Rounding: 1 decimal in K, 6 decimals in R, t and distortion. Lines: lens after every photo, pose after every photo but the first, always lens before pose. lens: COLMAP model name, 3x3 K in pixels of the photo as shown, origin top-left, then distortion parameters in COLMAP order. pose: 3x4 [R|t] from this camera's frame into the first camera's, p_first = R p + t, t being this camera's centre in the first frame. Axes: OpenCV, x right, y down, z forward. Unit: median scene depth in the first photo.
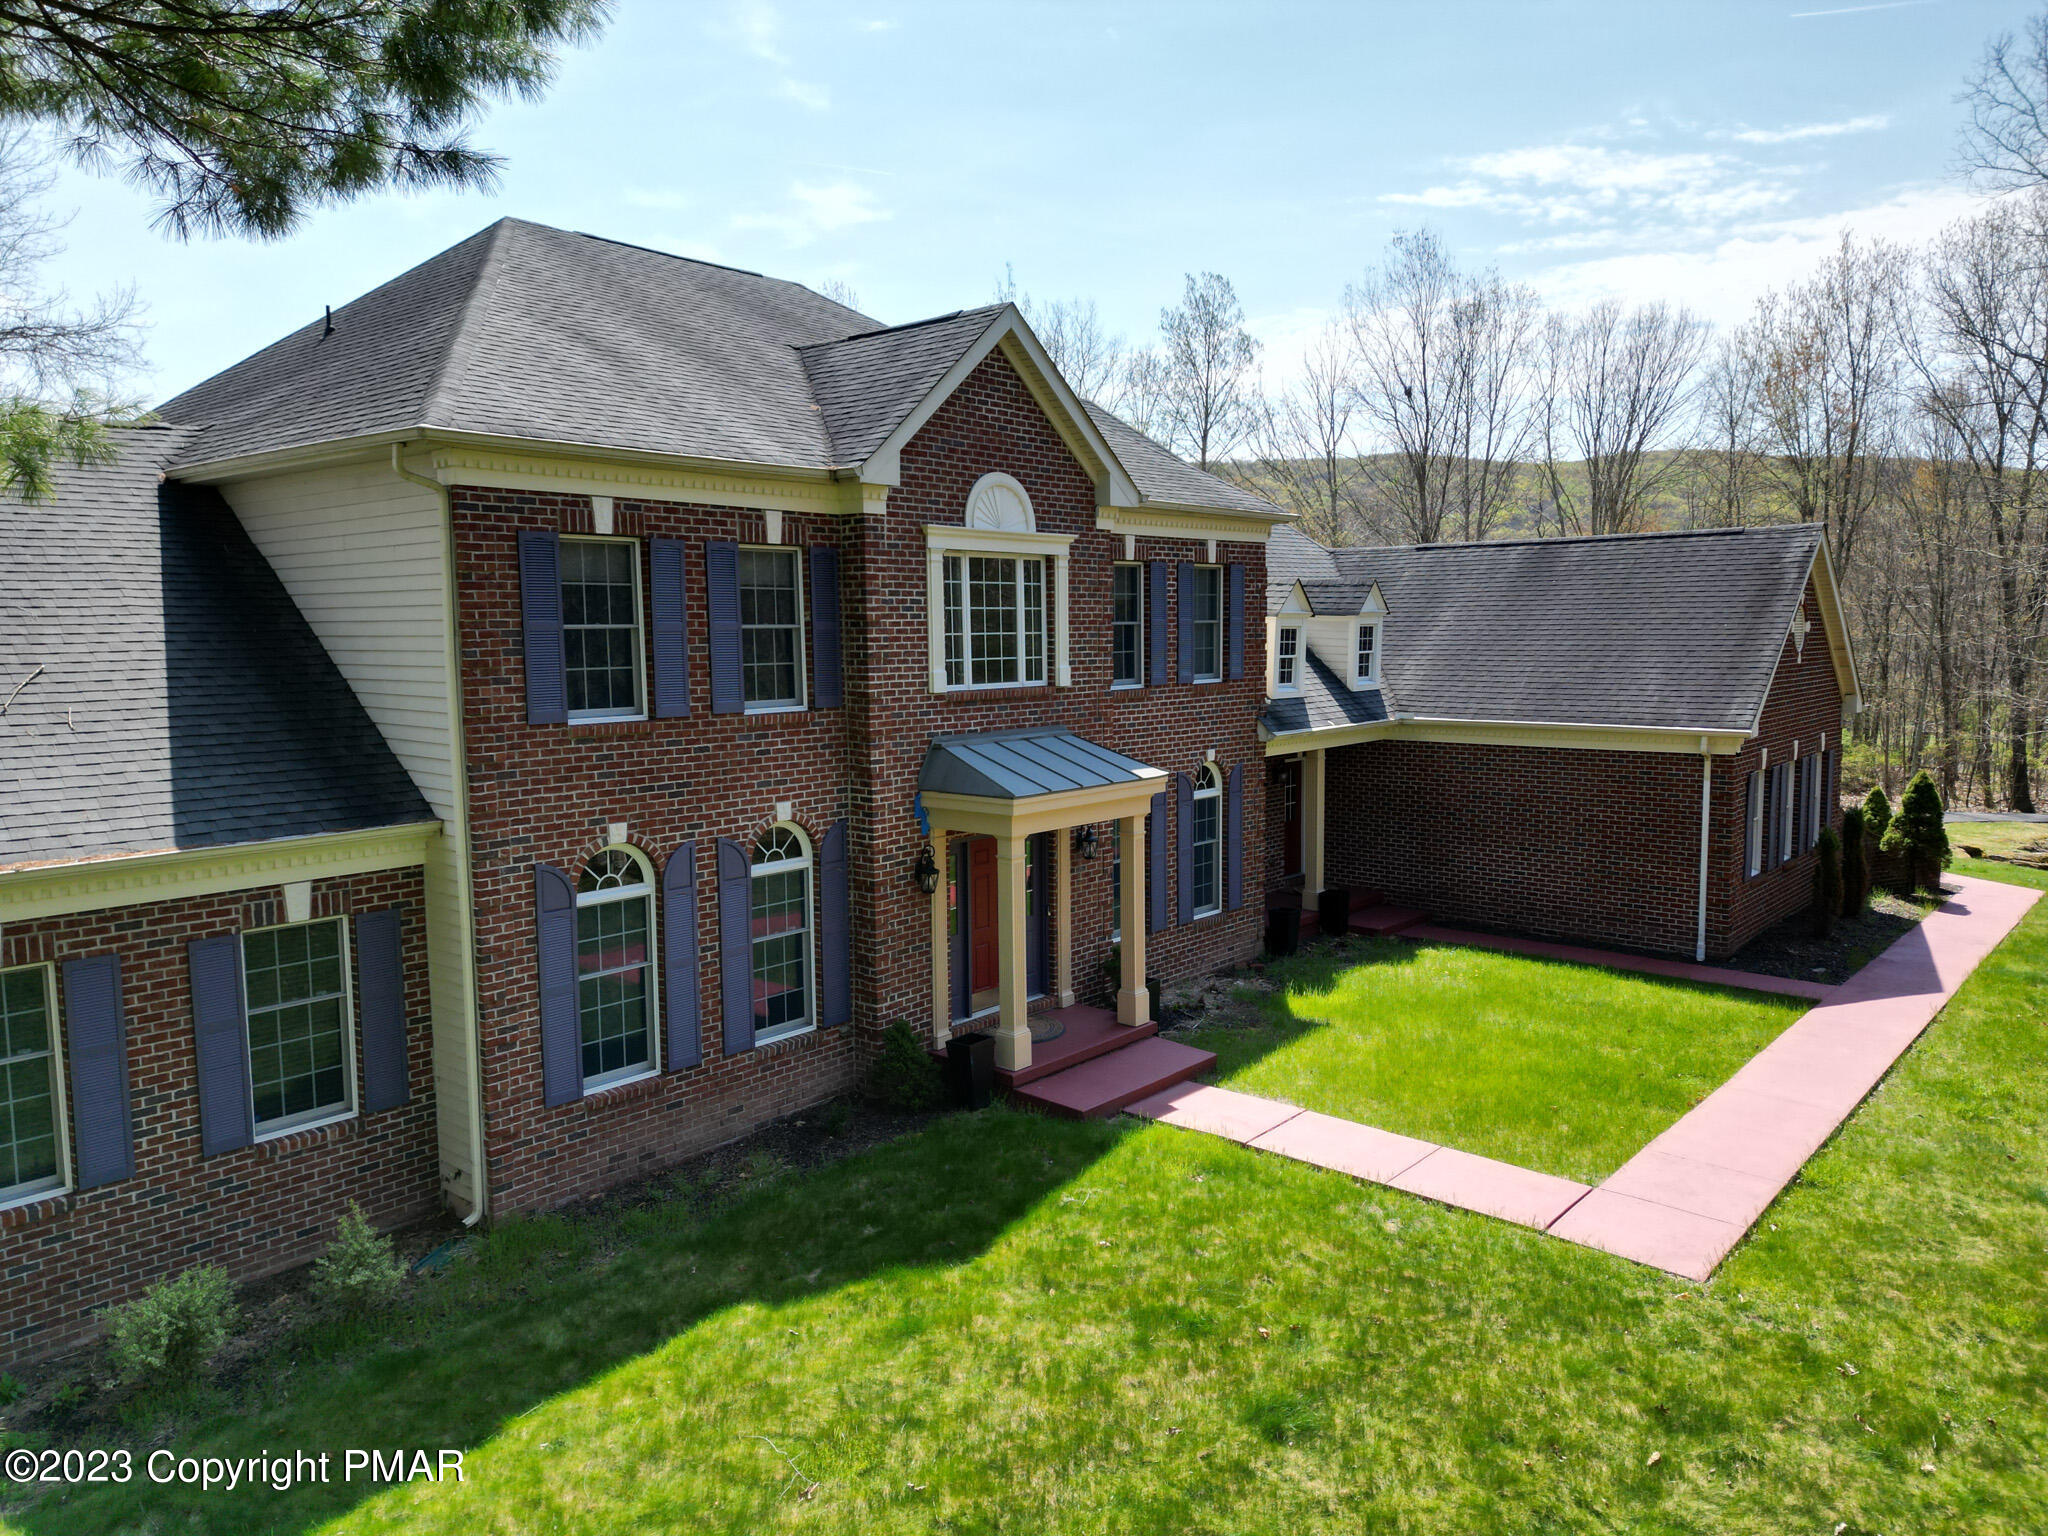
lens RADIAL K [[1459.8, 0, 1023.5], [0, 1459.8, 770.0], [0, 0, 1]] dist [0.049273, -0.028380]
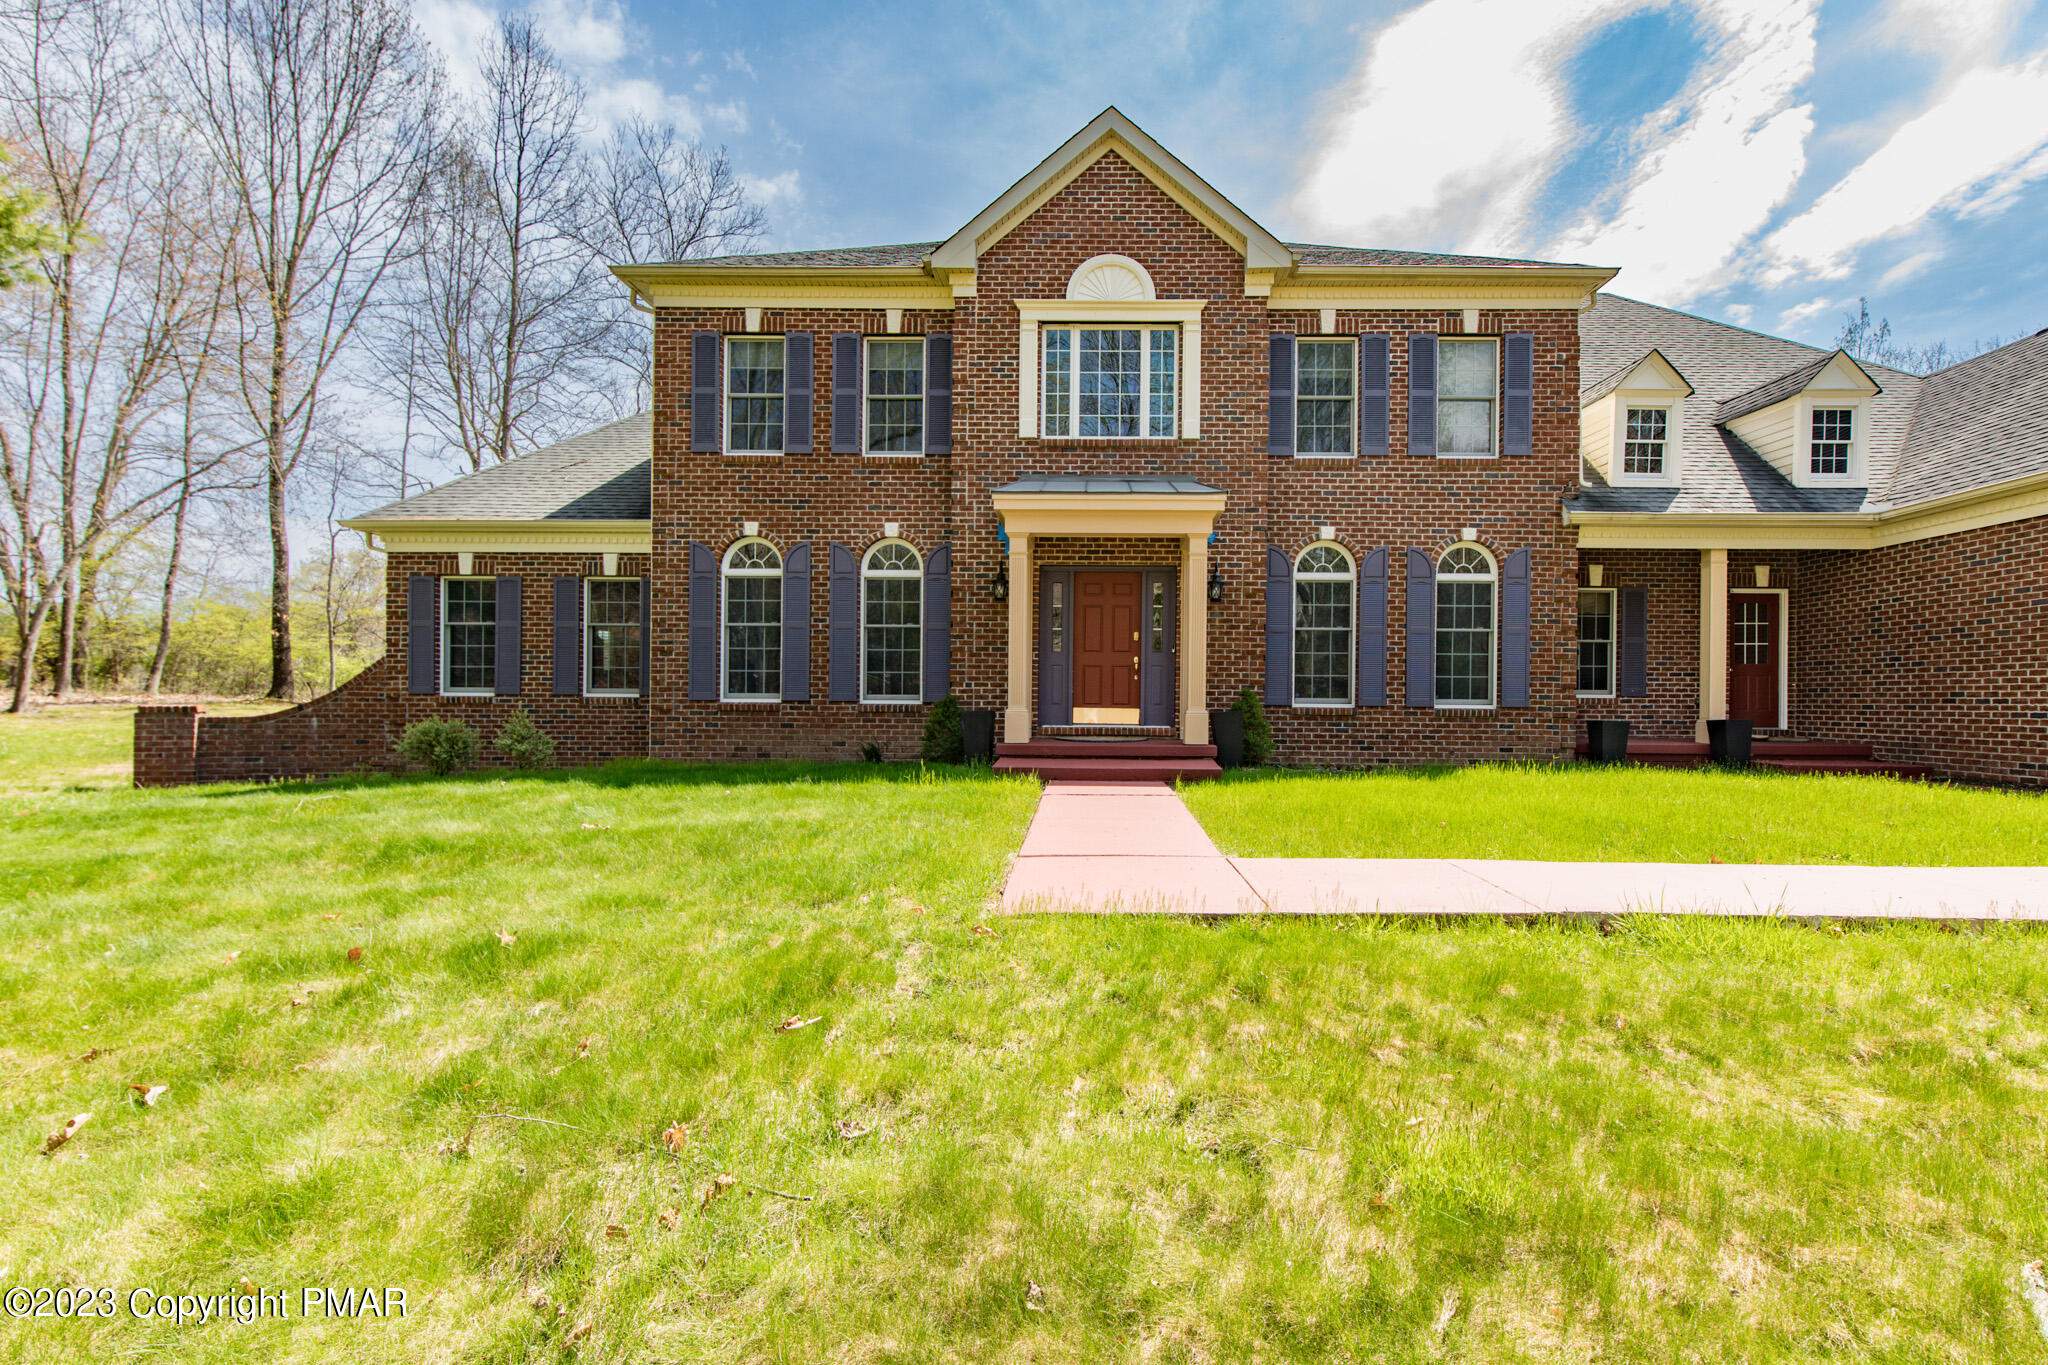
lens RADIAL K [[879.3, 0, 1061.5], [0, 879.3, 703.8], [0, 0, 1]] dist [0.004537, -0.001626]
pose [[0.638185, 0.015550, -0.769726, 0.496553], [-0.094744, 0.993783, -0.058477, 0.195137], [0.764031, 0.110247, 0.635690, 0.553219]]
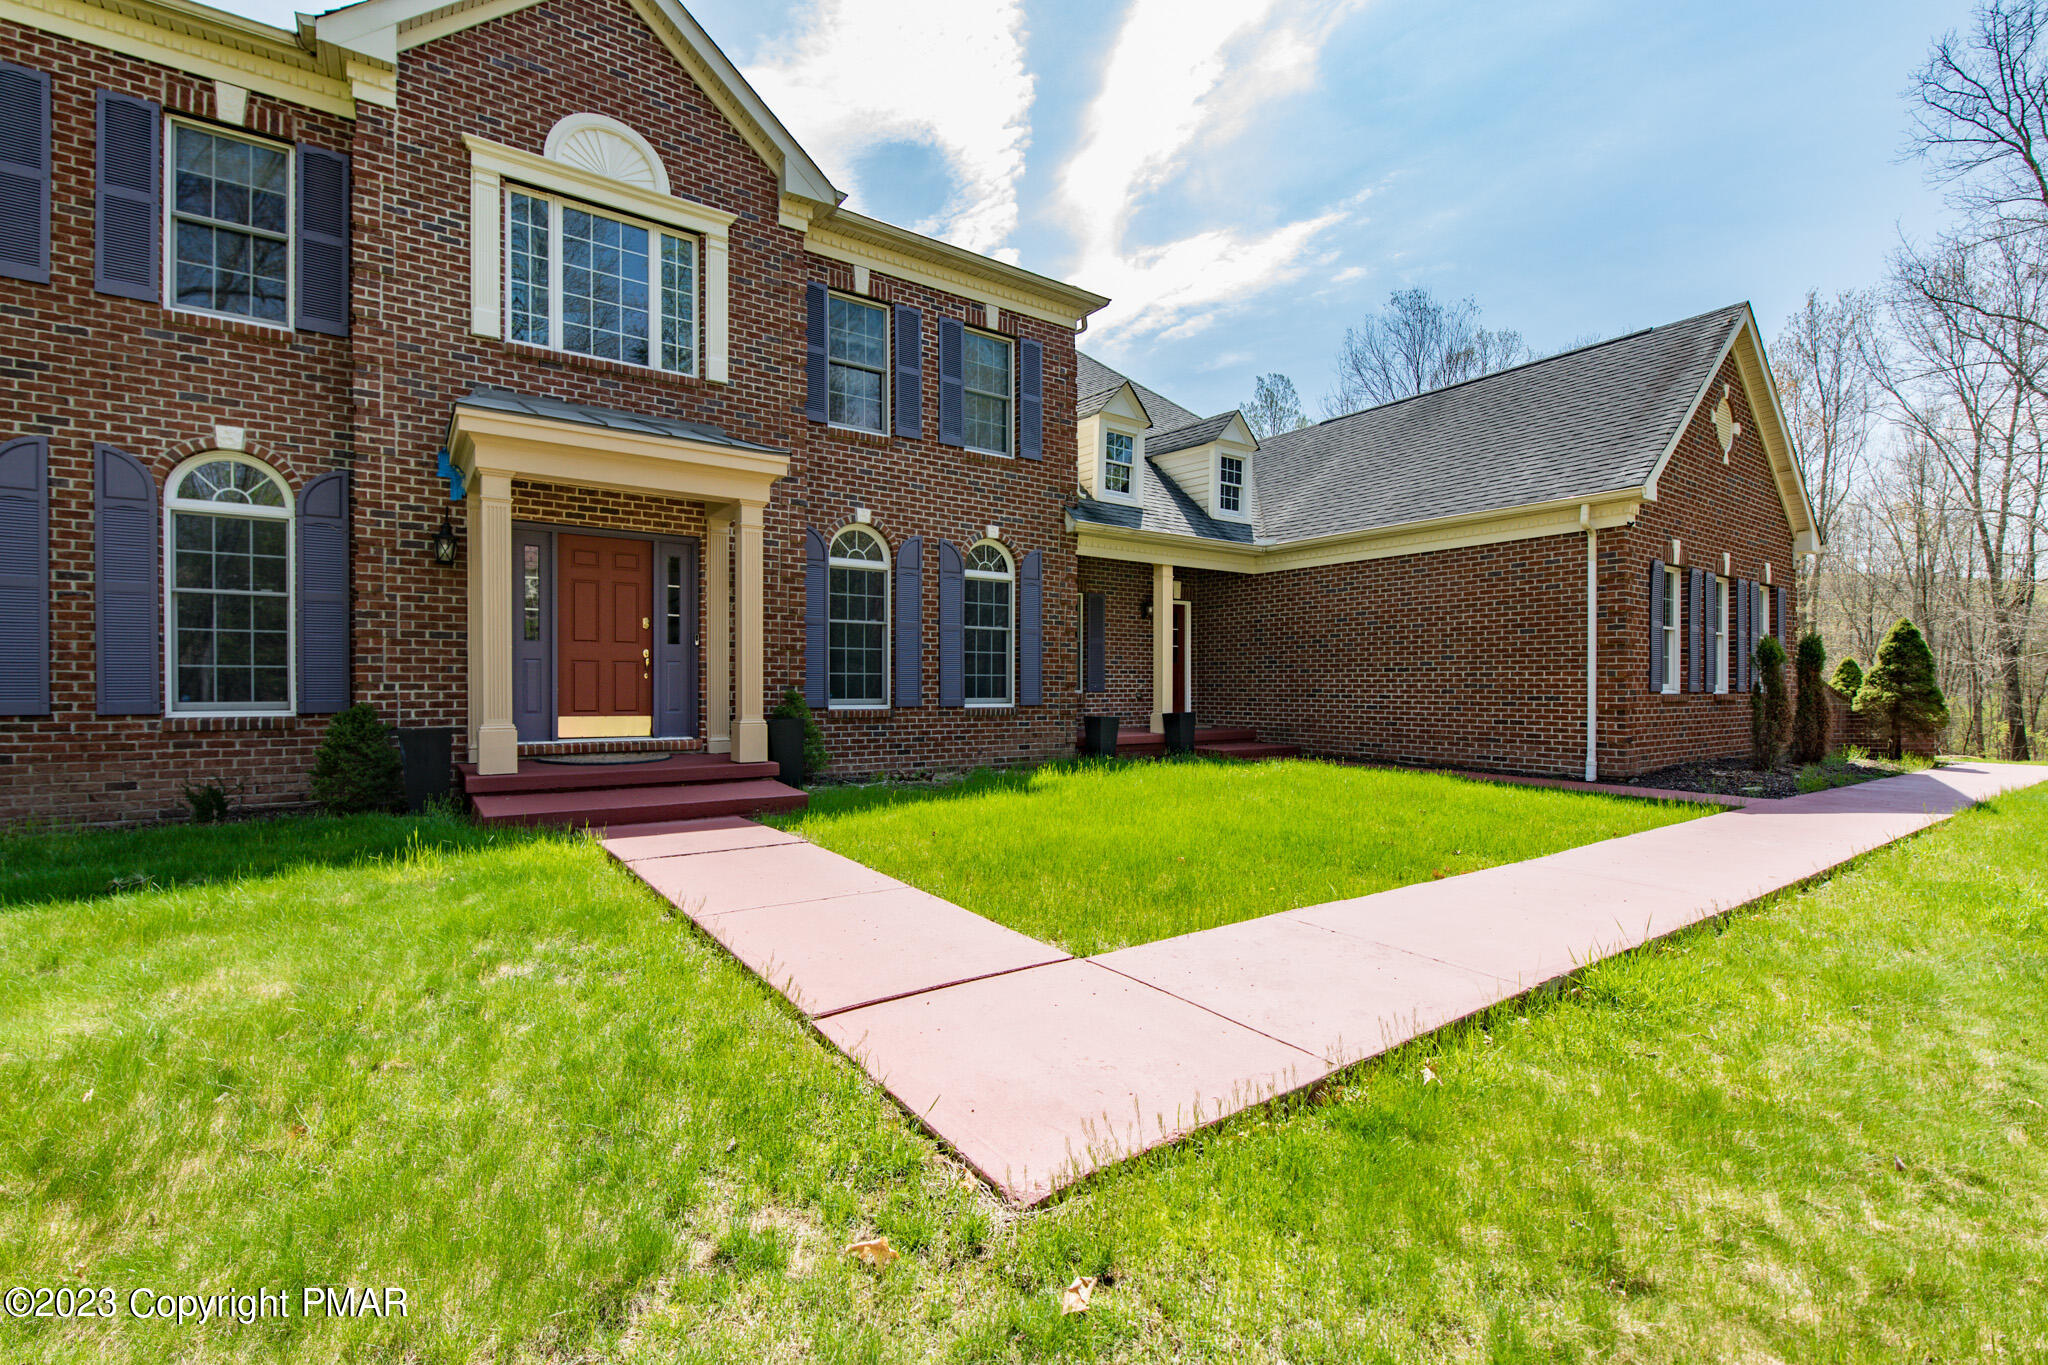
lens RADIAL K [[886.5, 0, 997.2], [0, 886.5, 698.9], [0, 0, 1]] dist [-0.008043, -0.000903]
pose [[0.965848, 0.014920, -0.258679, 0.347859], [-0.038169, 0.995642, -0.085087, 0.180345], [0.256282, 0.092055, 0.962209, 0.569635]]
